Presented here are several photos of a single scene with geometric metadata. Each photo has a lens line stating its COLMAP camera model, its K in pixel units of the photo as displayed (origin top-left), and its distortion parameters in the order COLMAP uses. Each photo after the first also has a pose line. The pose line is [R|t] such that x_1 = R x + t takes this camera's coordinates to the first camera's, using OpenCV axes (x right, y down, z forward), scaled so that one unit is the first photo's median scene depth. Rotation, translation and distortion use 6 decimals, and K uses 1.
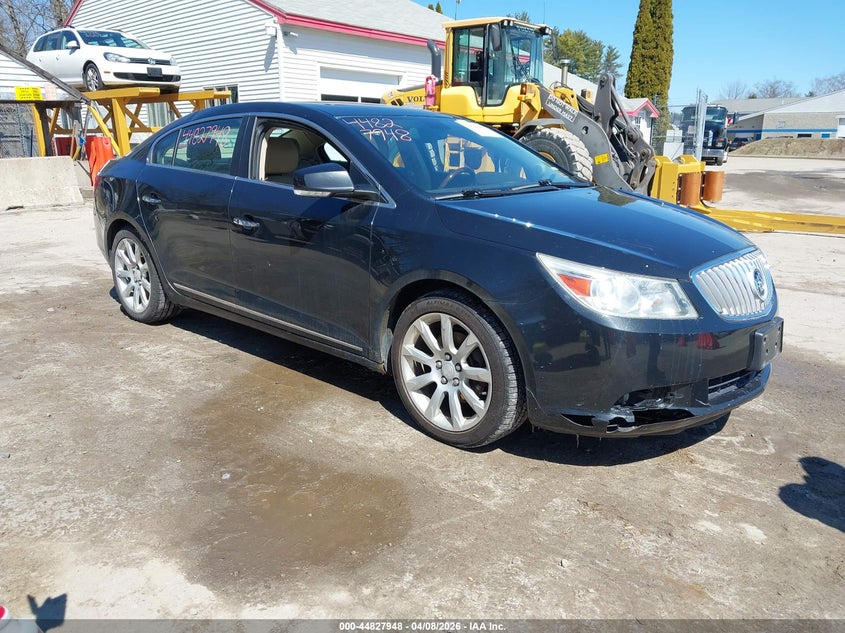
lens RADIAL K [[671.2, 0, 422.5], [0, 671.2, 316.5], [0, 0, 1]] dist [-0.003898, -0.007169]
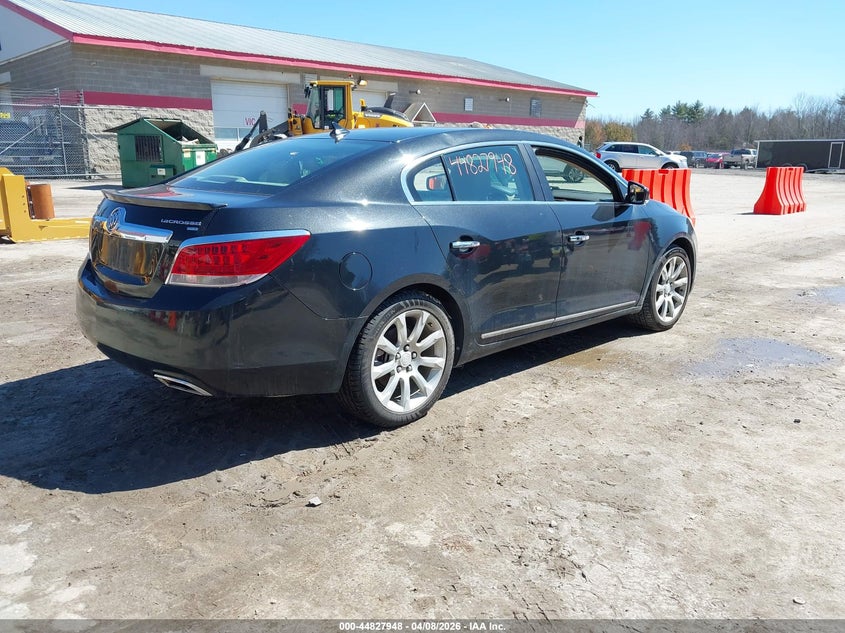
lens RADIAL K [[671.2, 0, 422.5], [0, 671.2, 316.5], [0, 0, 1]] dist [-0.003898, -0.007169]
pose [[0.117895, -0.291059, 0.949413, -1.293918], [0.241435, 0.935794, 0.256903, -0.344090], [-0.963229, 0.198935, 0.180597, 0.978178]]
